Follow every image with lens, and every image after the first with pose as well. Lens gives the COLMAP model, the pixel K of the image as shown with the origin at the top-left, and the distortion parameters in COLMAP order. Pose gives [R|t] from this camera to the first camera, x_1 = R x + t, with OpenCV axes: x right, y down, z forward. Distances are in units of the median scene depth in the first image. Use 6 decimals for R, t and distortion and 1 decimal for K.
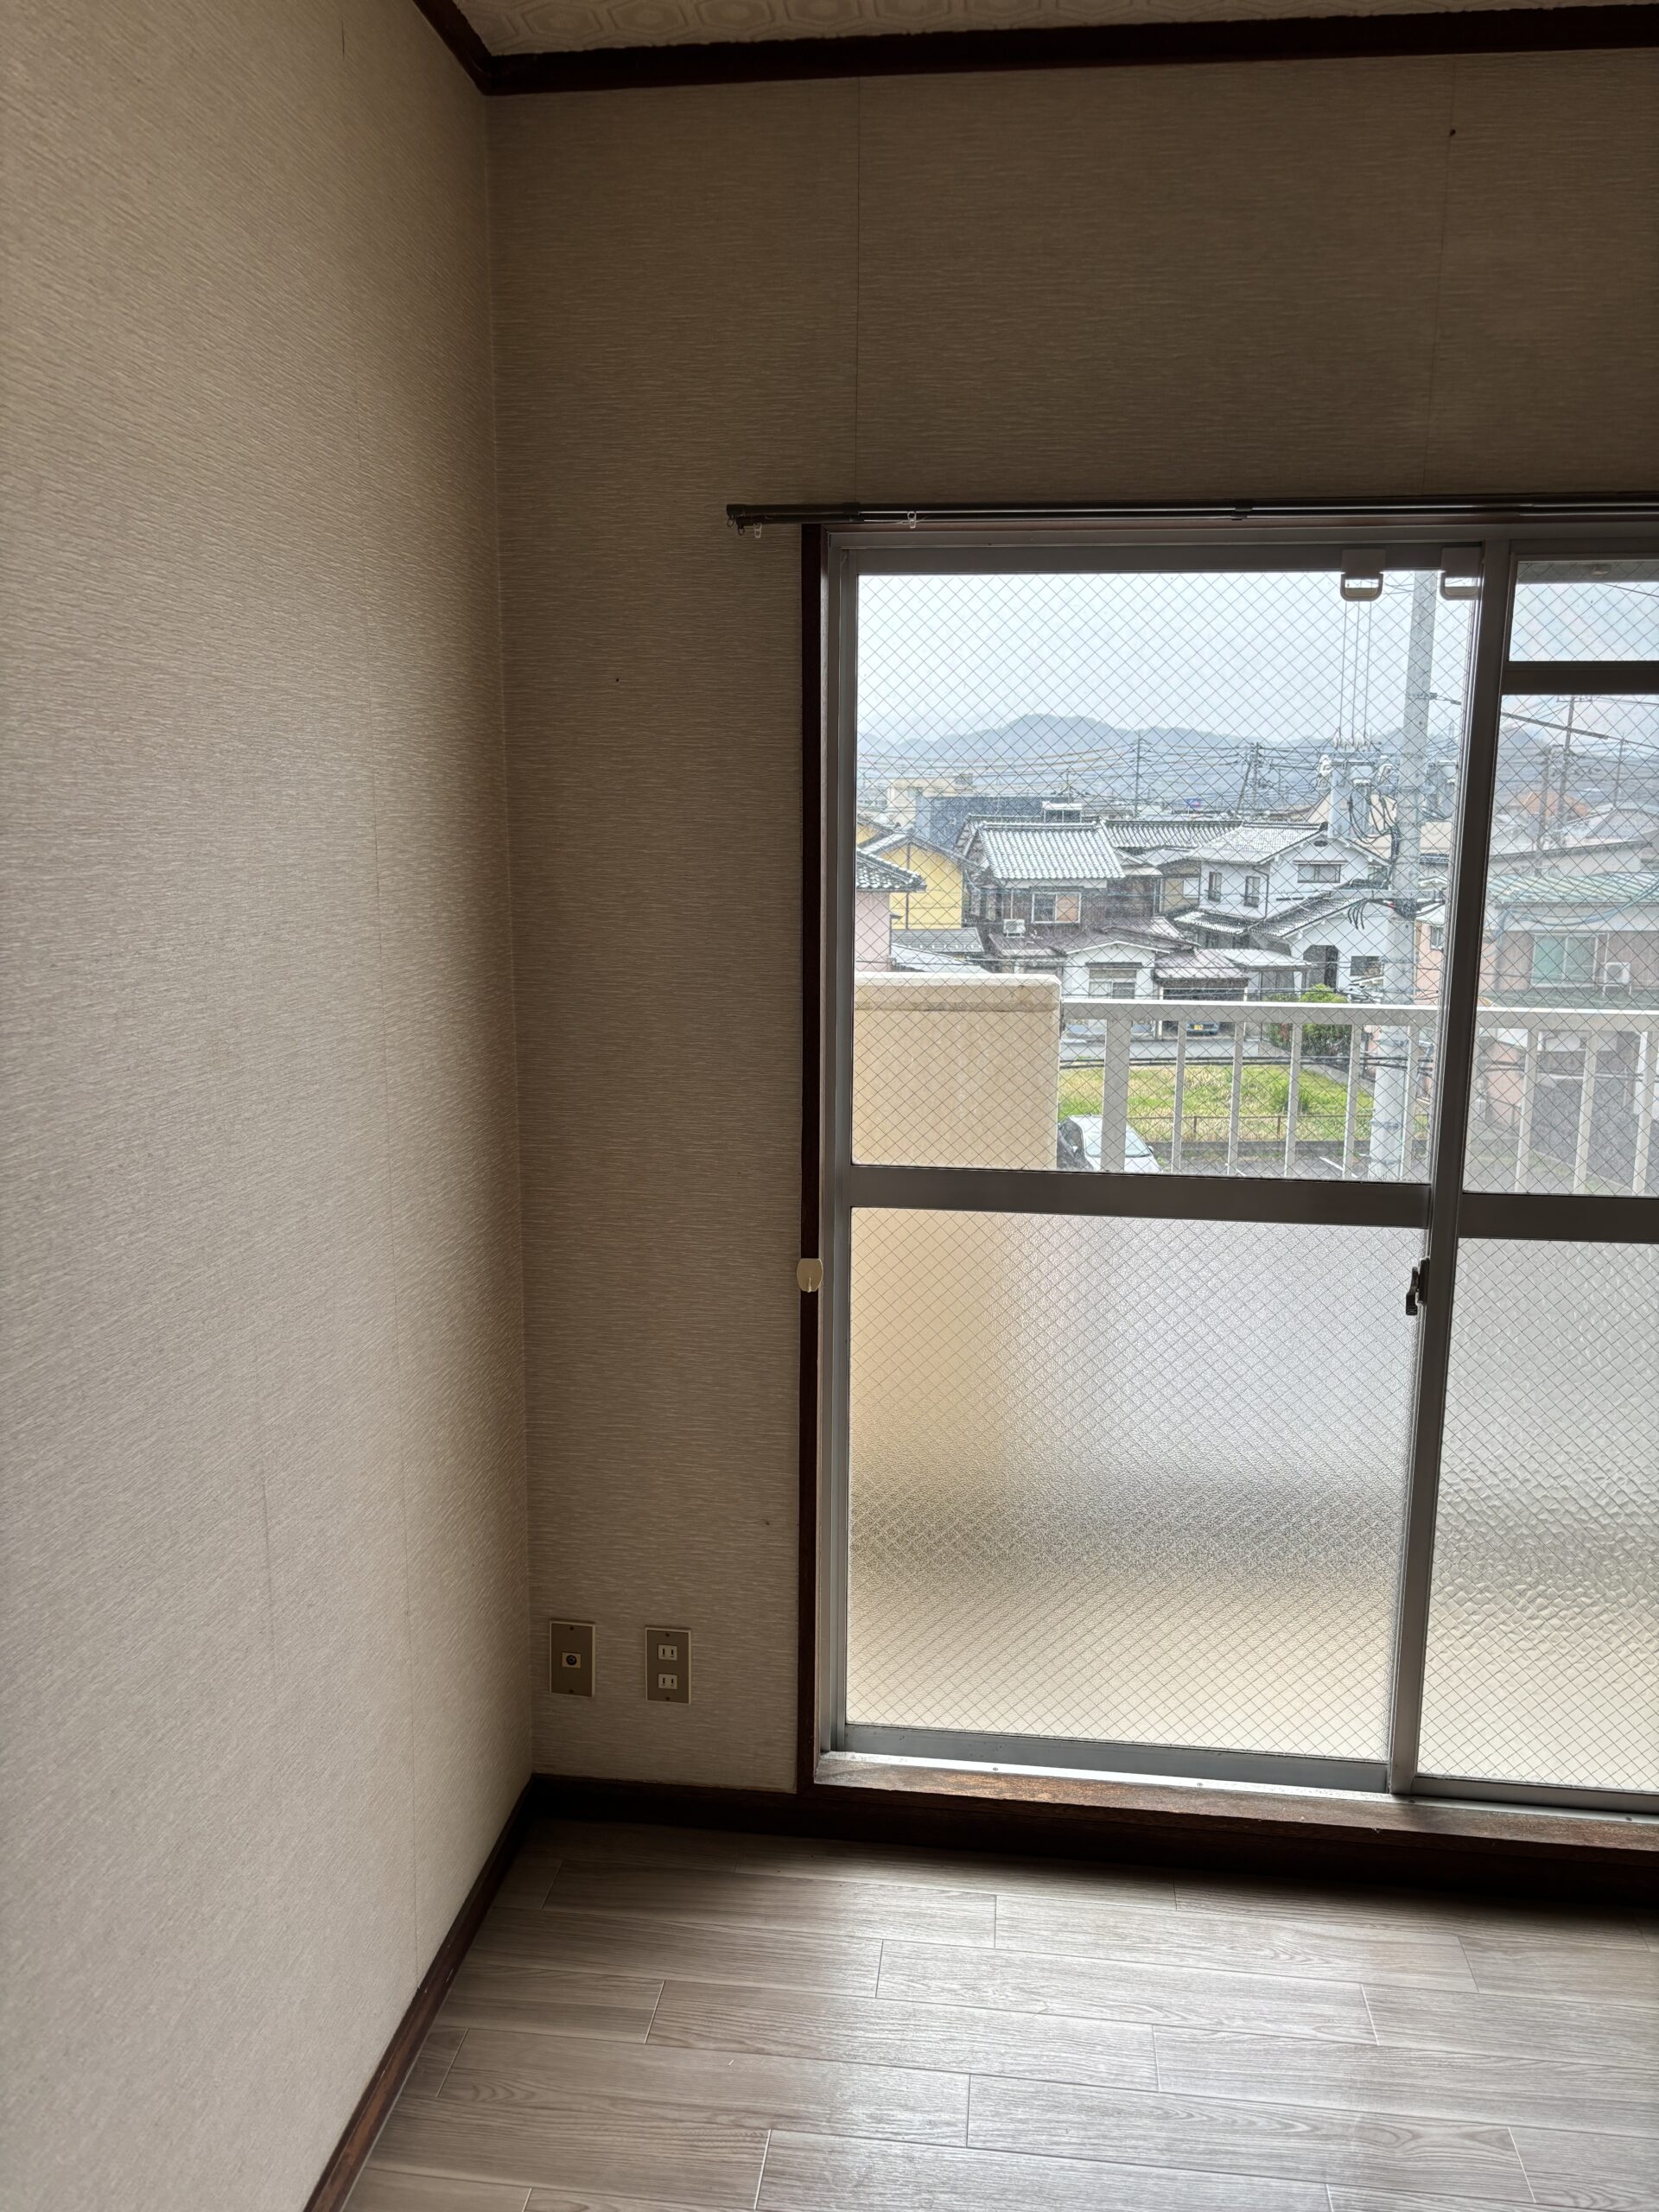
lens RADIAL K [[1660.9, 0, 832.4], [0, 1660.9, 1121.2], [0, 0, 1]] dist [0.036205, -0.042568]
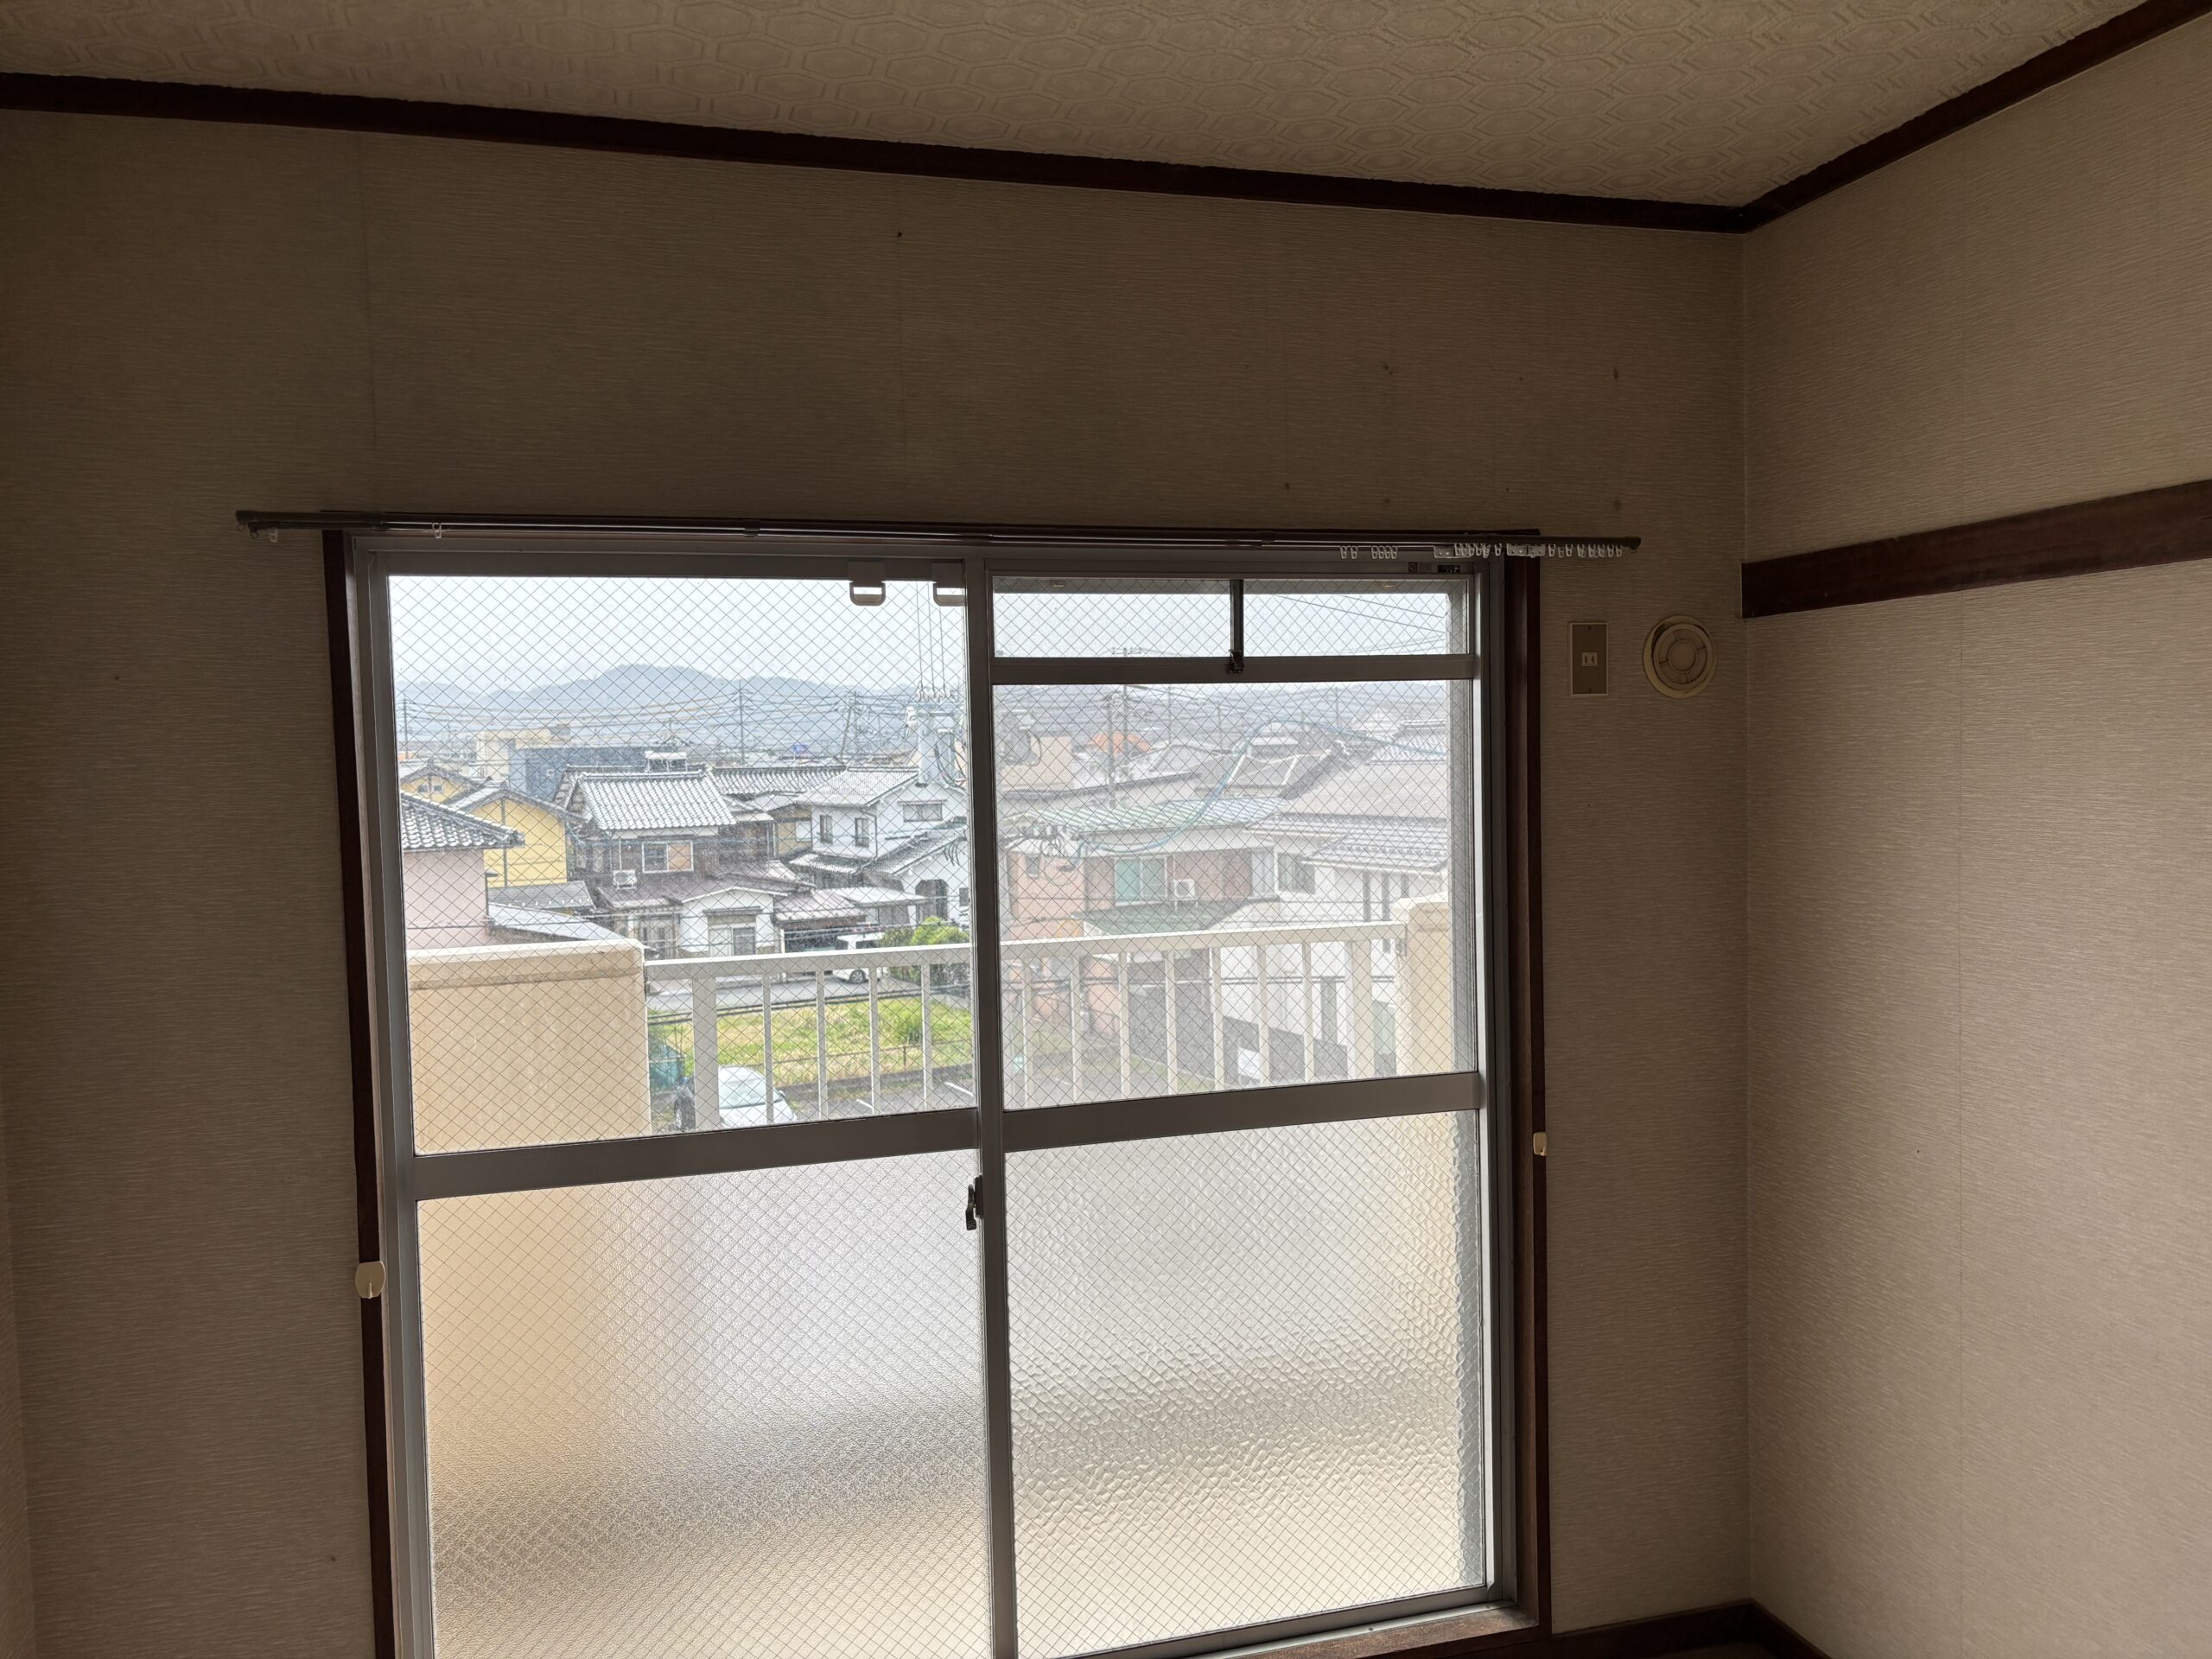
lens RADIAL K [[1660.9, 0, 1131.8], [0, 1660.9, 832.3], [0, 0, 1]] dist [0.036205, -0.042568]
pose [[0.918670, -0.048387, 0.392050, 0.023510], [0.101791, 0.987950, -0.116587, -0.004604], [-0.381685, 0.147012, 0.912526, -0.081659]]
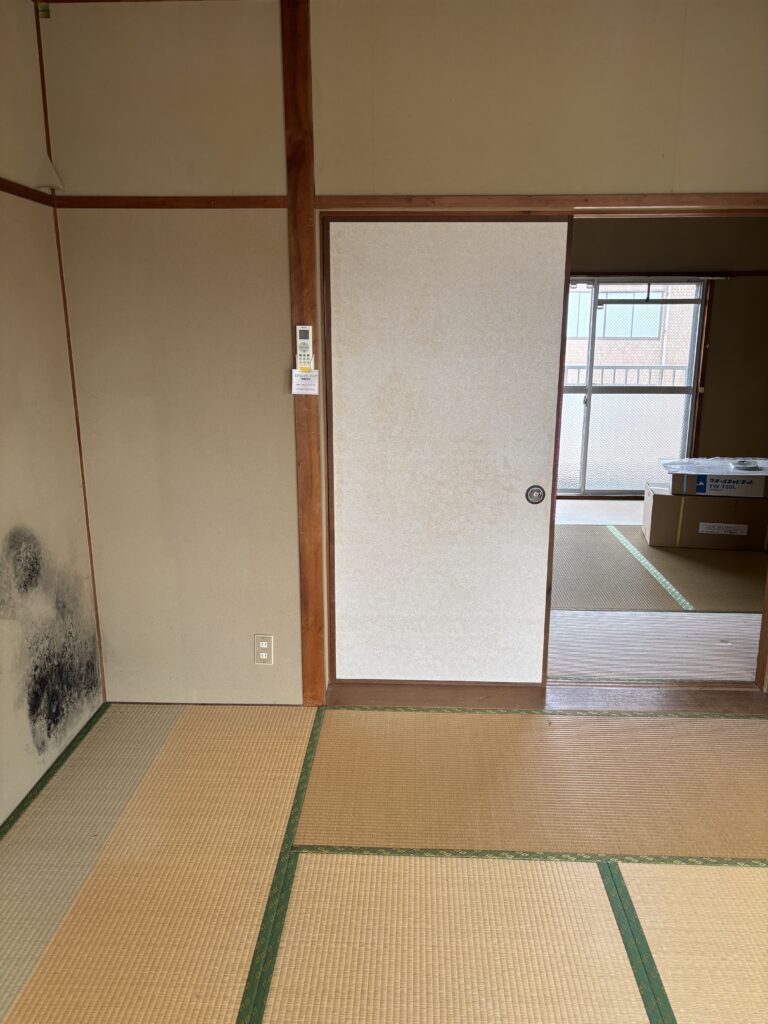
lens RADIAL K [[768.9, 0, 399.6], [0, 768.9, 507.0], [0, 0, 1]] dist [0.036205, -0.042568]
pose [[0.995798, -0.025239, 0.088028, -0.553297], [0.021223, 0.998703, 0.046271, 0.322953], [-0.089082, -0.044208, 0.995043, -1.678136]]
